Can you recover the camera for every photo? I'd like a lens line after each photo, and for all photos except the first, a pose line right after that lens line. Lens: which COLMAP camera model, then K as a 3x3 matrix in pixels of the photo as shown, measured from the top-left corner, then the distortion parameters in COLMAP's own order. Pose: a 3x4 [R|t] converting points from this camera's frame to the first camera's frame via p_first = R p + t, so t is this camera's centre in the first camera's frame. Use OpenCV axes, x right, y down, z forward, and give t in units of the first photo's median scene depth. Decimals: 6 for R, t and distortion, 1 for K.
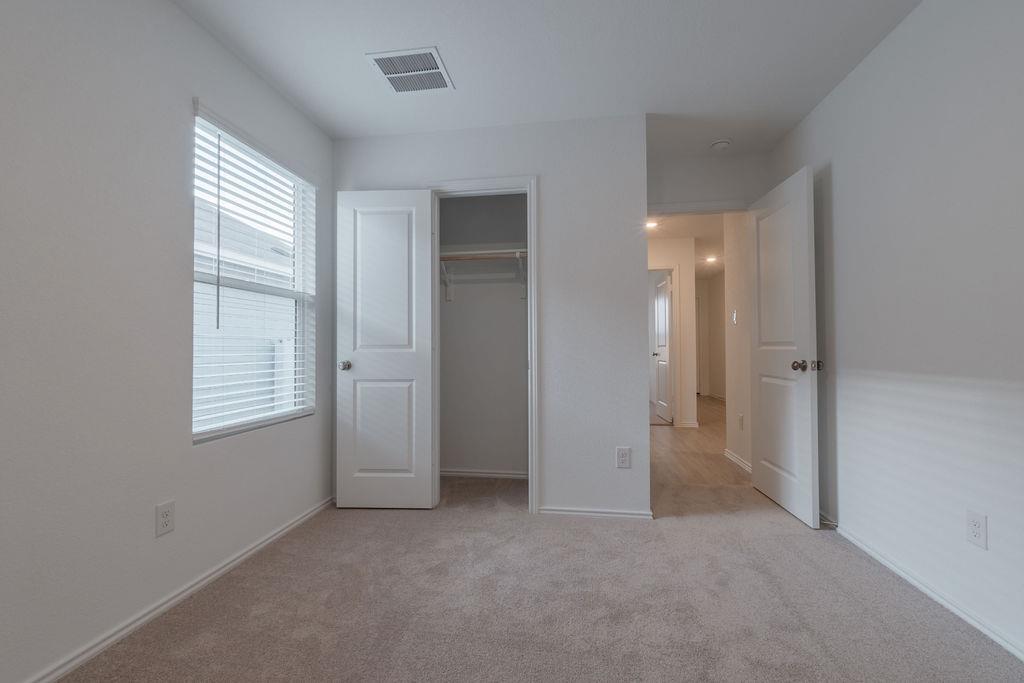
lens RADIAL K [[436.5, 0, 510.4], [0, 436.5, 343.0], [0, 0, 1]] dist [-0.001066, 0.003754]
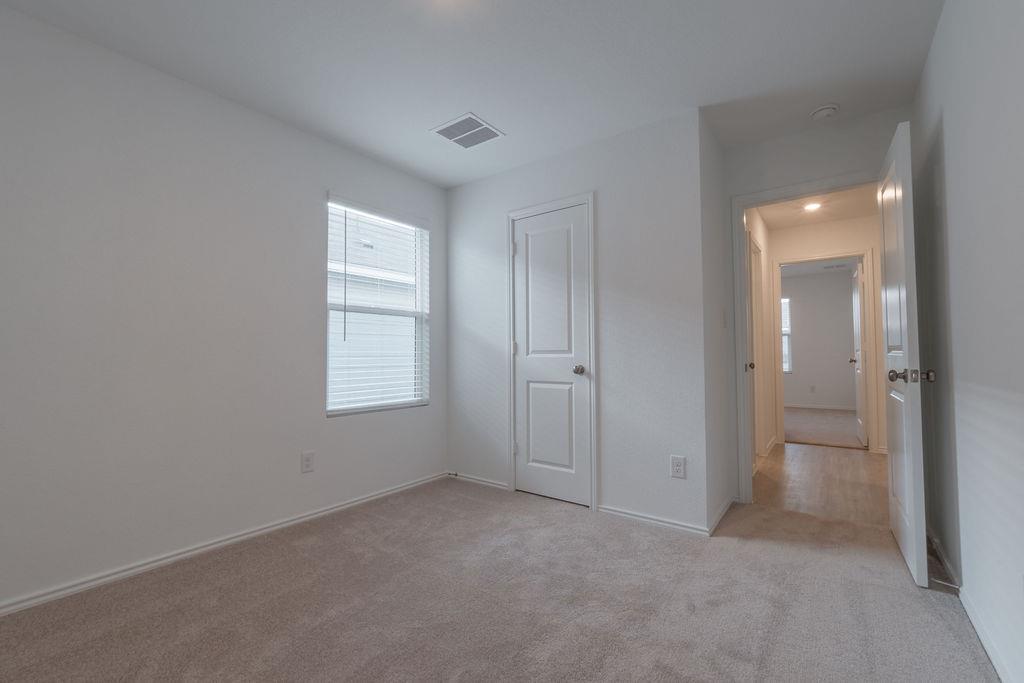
lens RADIAL K [[436.5, 0, 510.4], [0, 436.5, 343.0], [0, 0, 1]] dist [-0.001066, 0.003754]
pose [[0.882057, -0.012186, -0.470986, 0.424624], [0.006923, 0.999893, -0.012906, -0.002367], [0.471092, 0.008123, 0.882047, -0.034077]]
